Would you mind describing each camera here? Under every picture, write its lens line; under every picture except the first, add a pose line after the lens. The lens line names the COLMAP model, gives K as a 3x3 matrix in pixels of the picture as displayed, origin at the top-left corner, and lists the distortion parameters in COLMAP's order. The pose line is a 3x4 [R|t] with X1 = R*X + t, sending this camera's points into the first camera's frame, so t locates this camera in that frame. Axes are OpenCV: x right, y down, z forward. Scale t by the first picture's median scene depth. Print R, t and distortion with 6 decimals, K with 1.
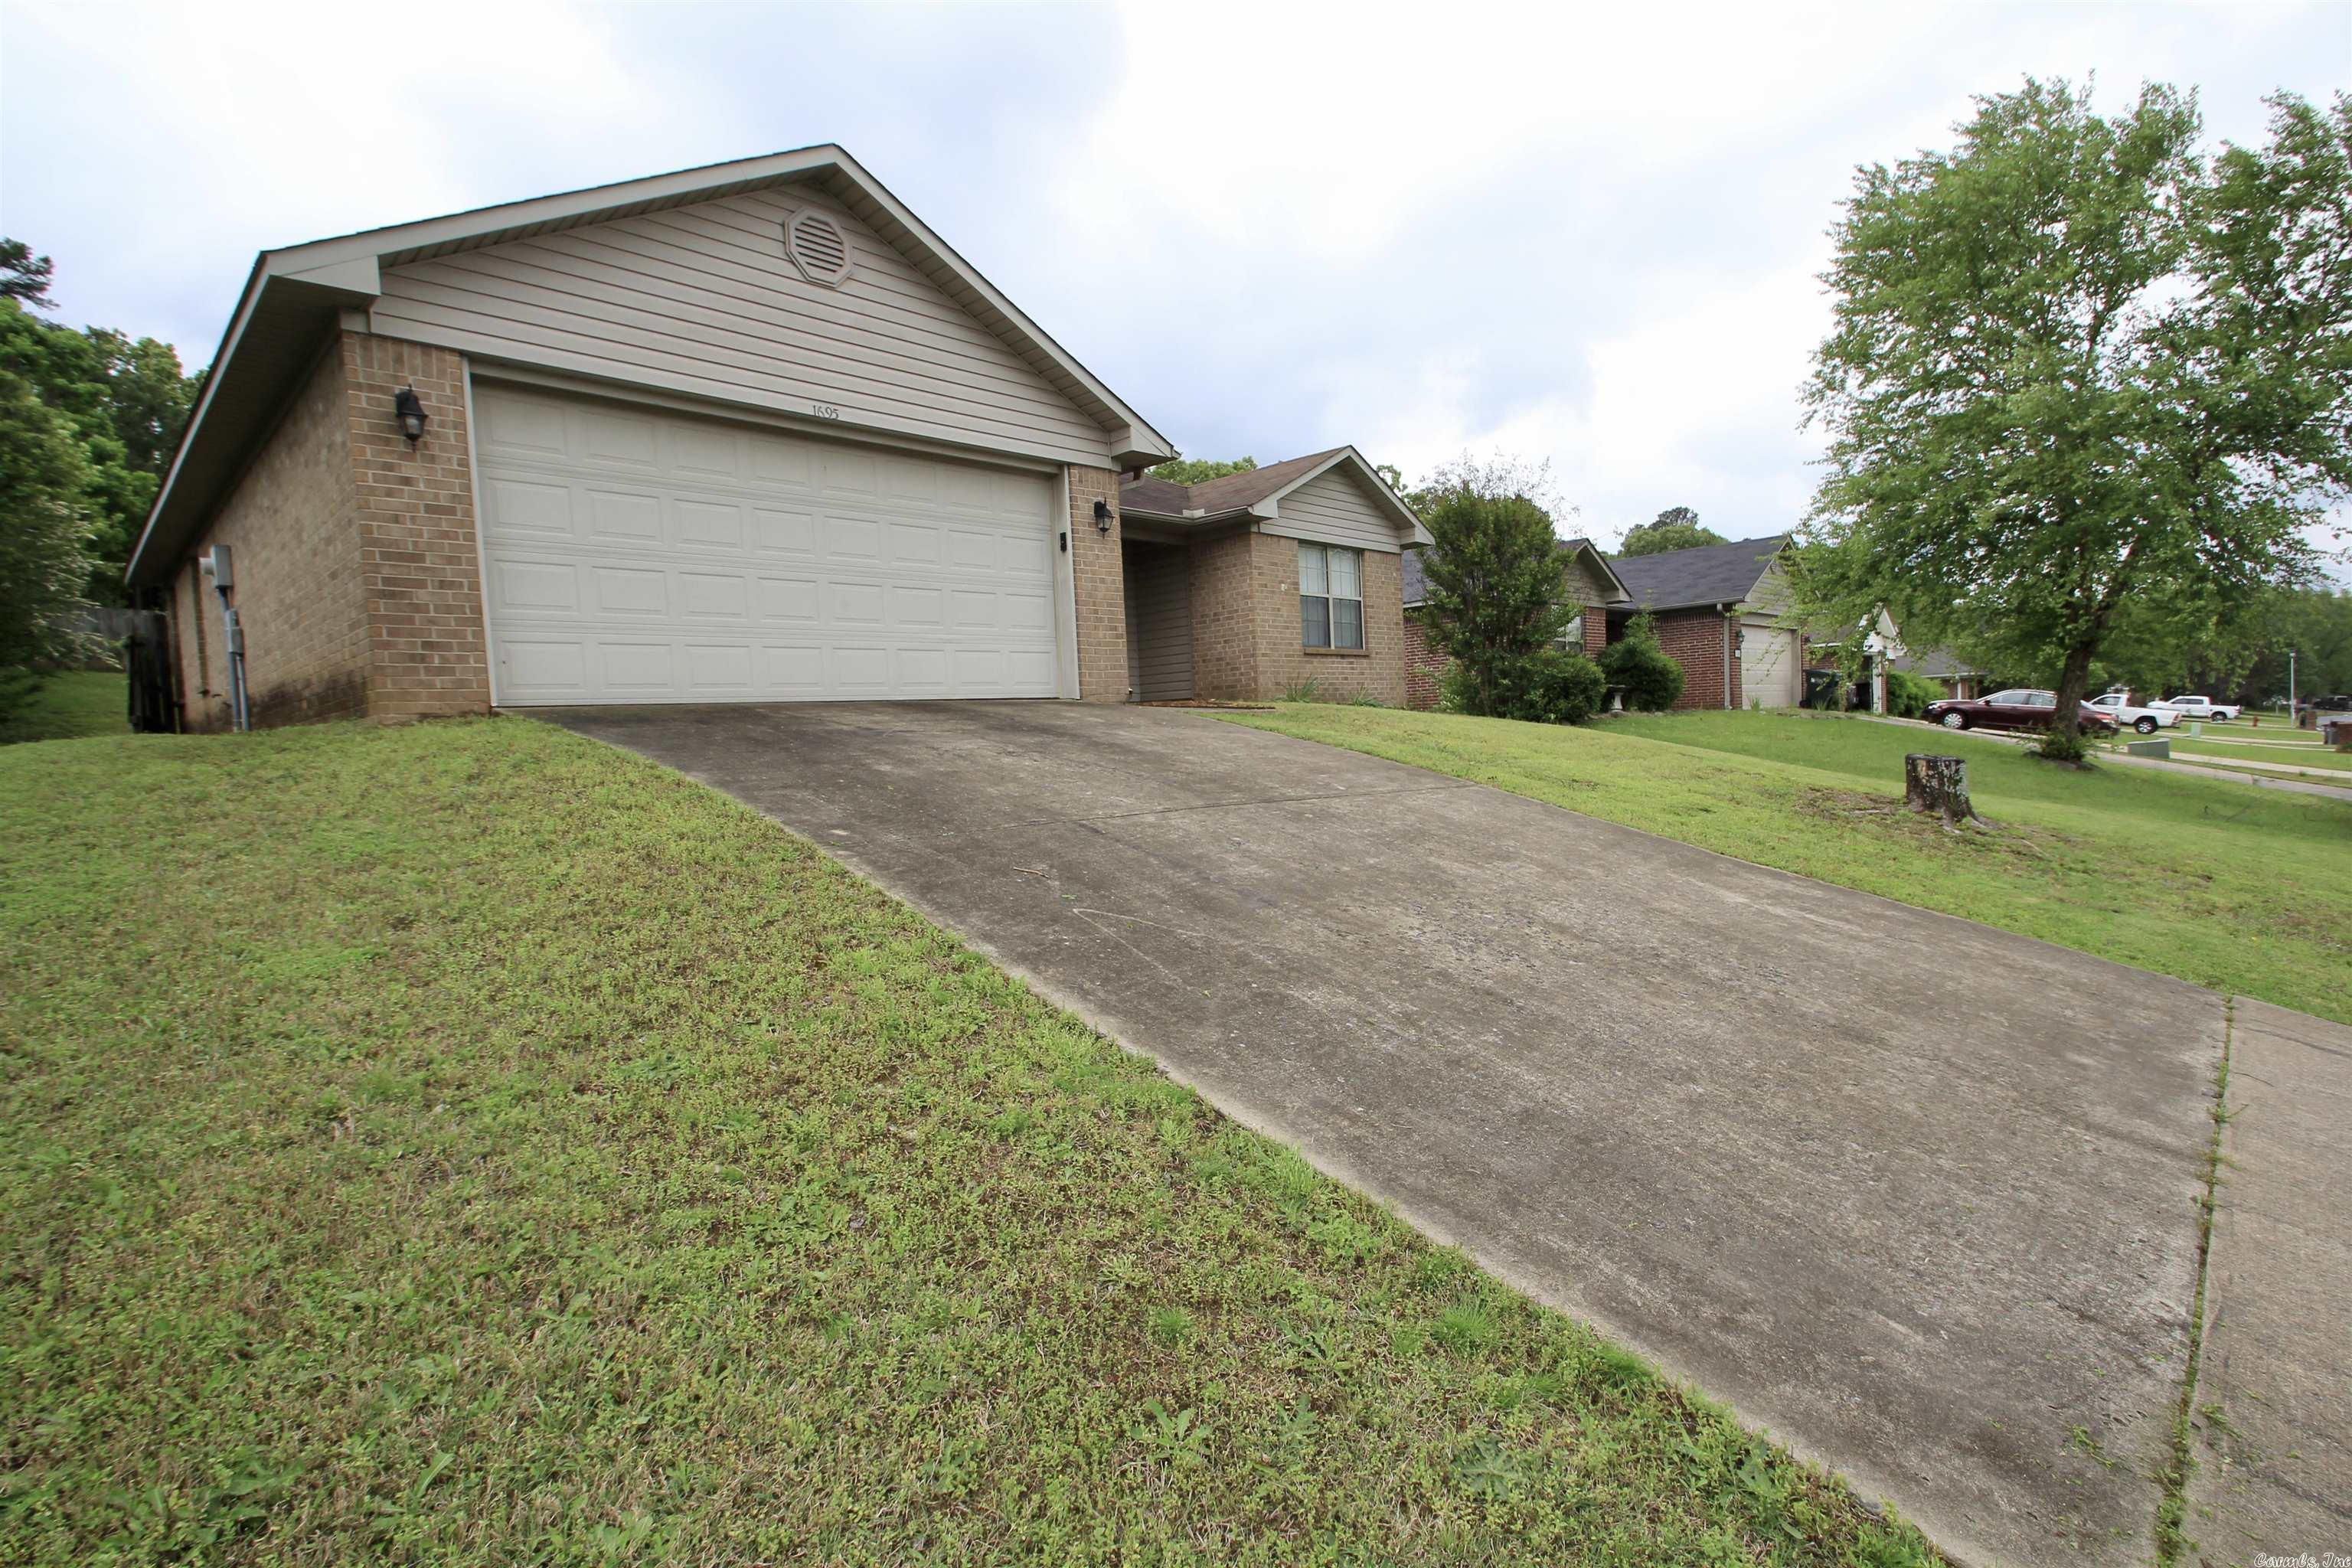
lens RADIAL K [[1080.5, 0, 1196.7], [0, 1080.5, 792.2], [0, 0, 1]] dist [0.004754, -0.014218]
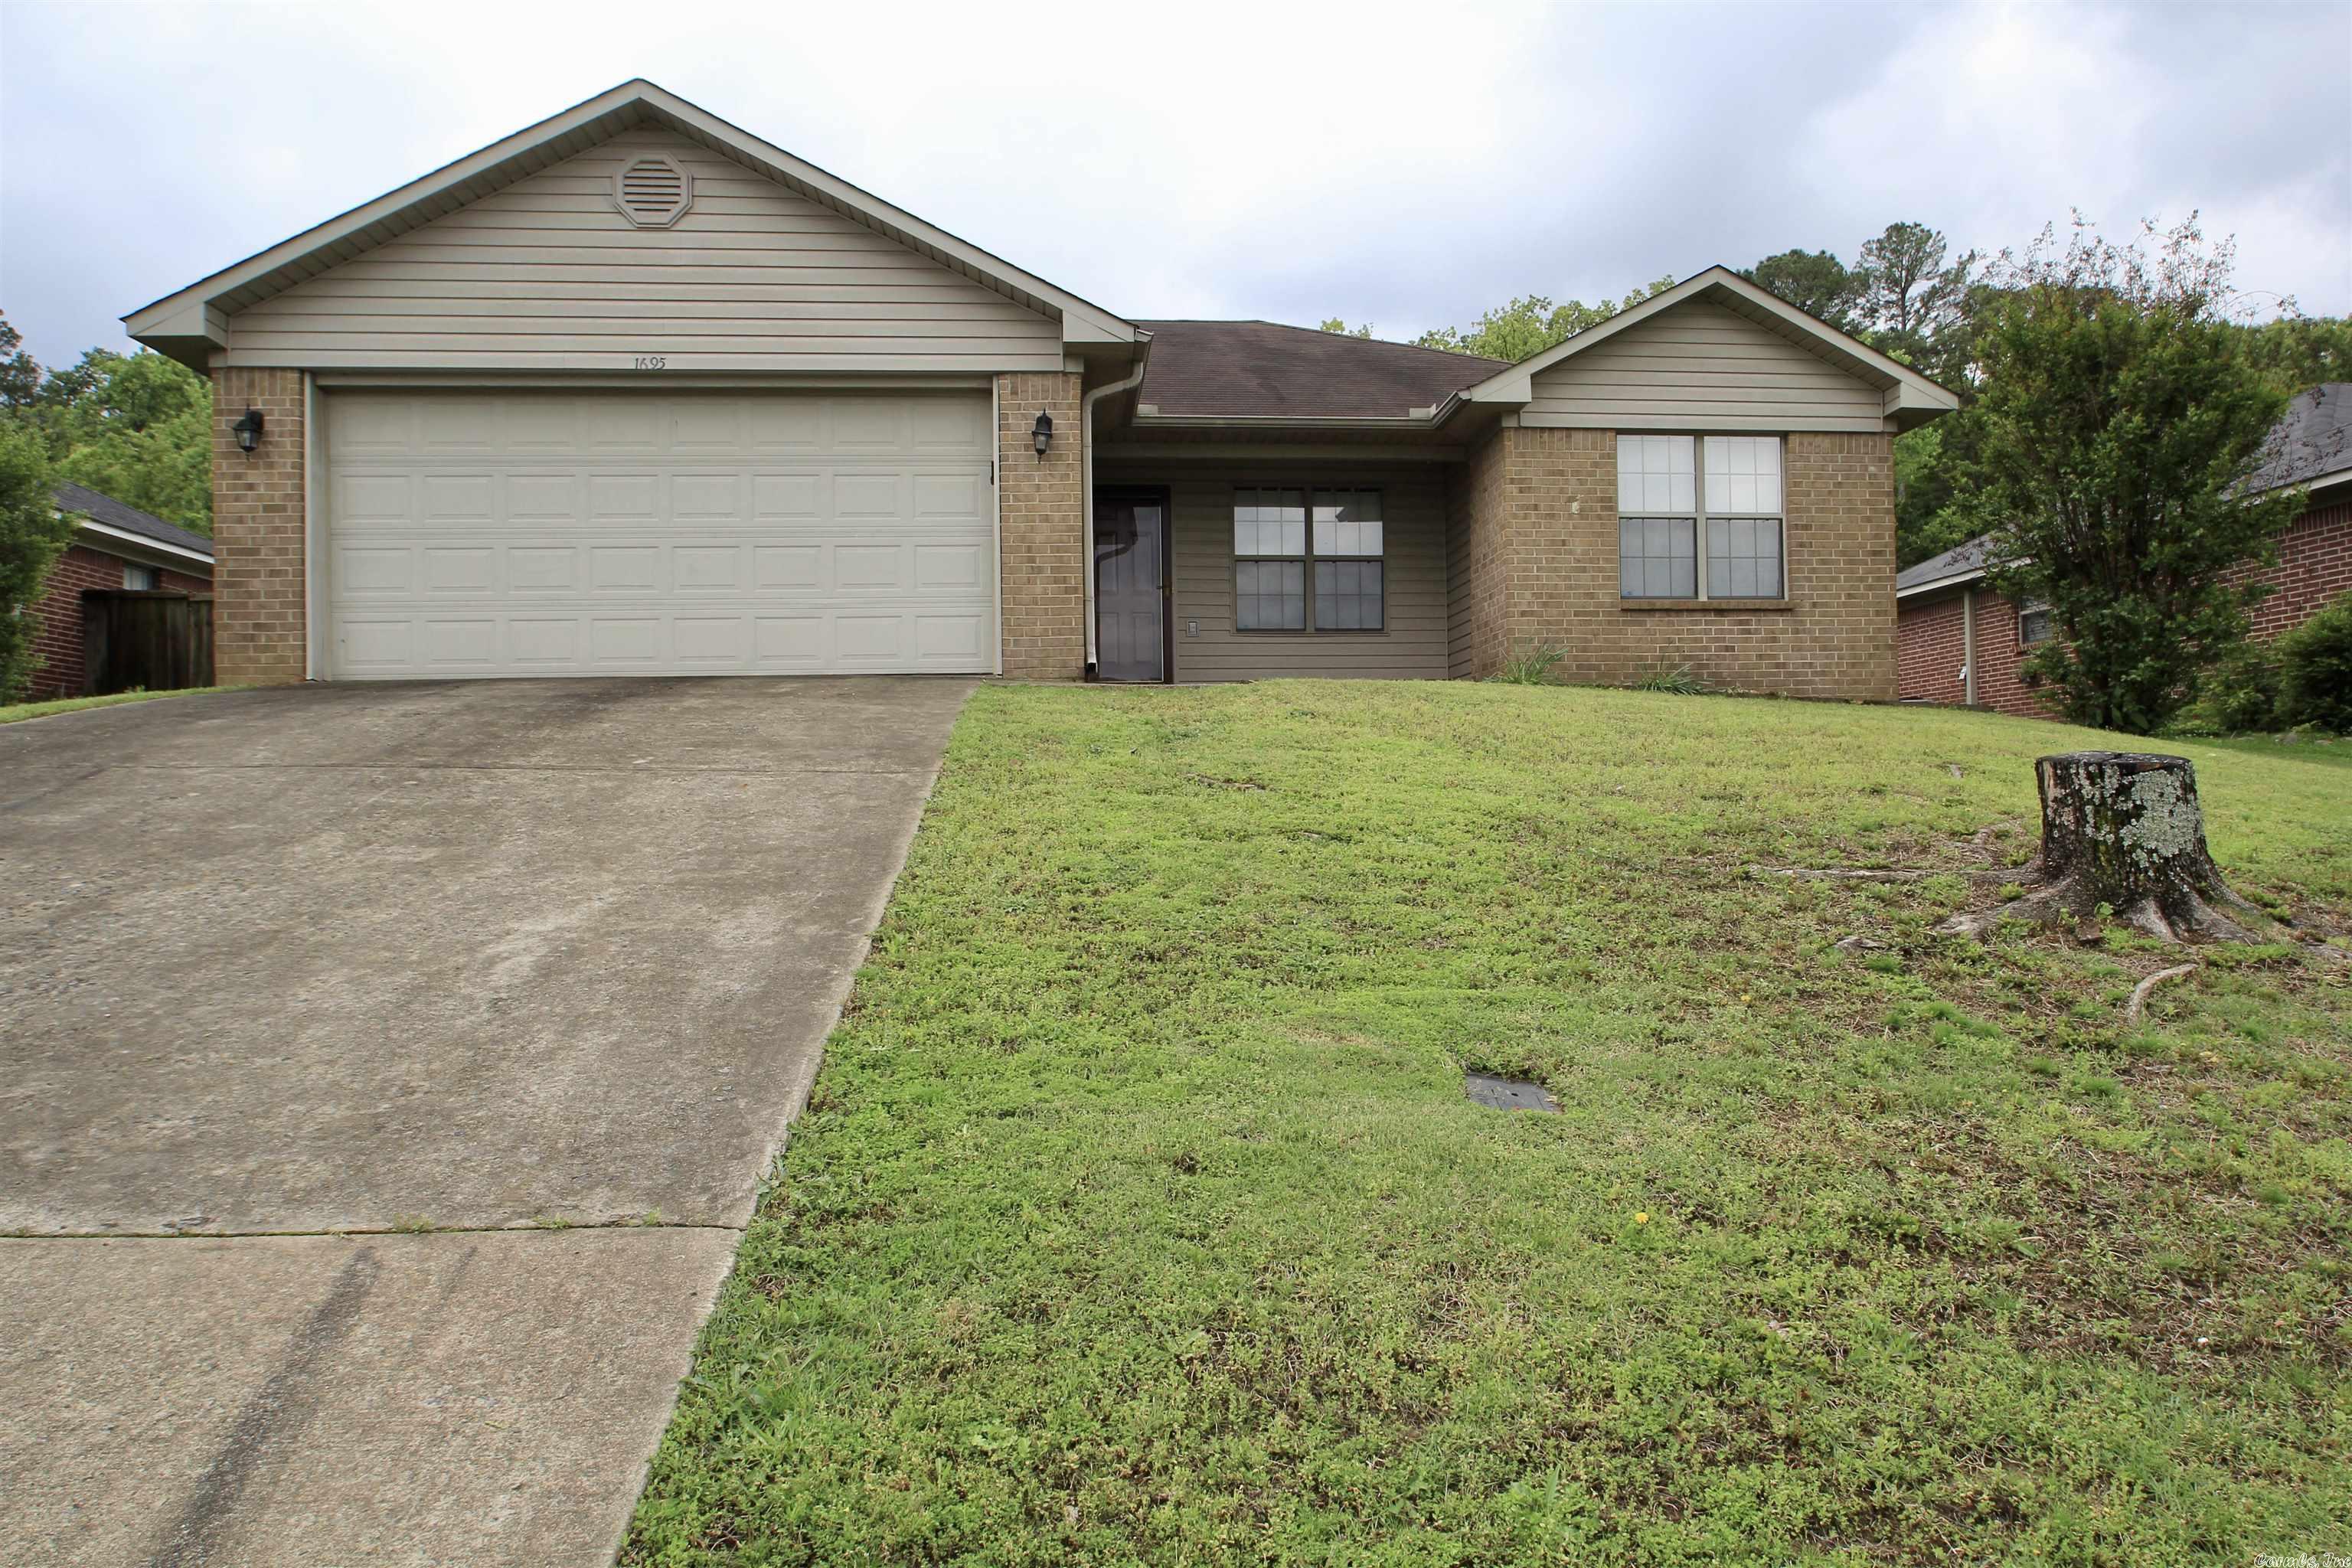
lens RADIAL K [[1408.7, 0, 1175.8], [0, 1408.7, 792.3], [0, 0, 1]] dist [-0.032320, 0.000914]
pose [[0.765006, 0.030979, -0.643278, 0.930405], [-0.054710, 0.998358, -0.016983, 0.011280], [0.641695, 0.048186, 0.765445, 0.470151]]
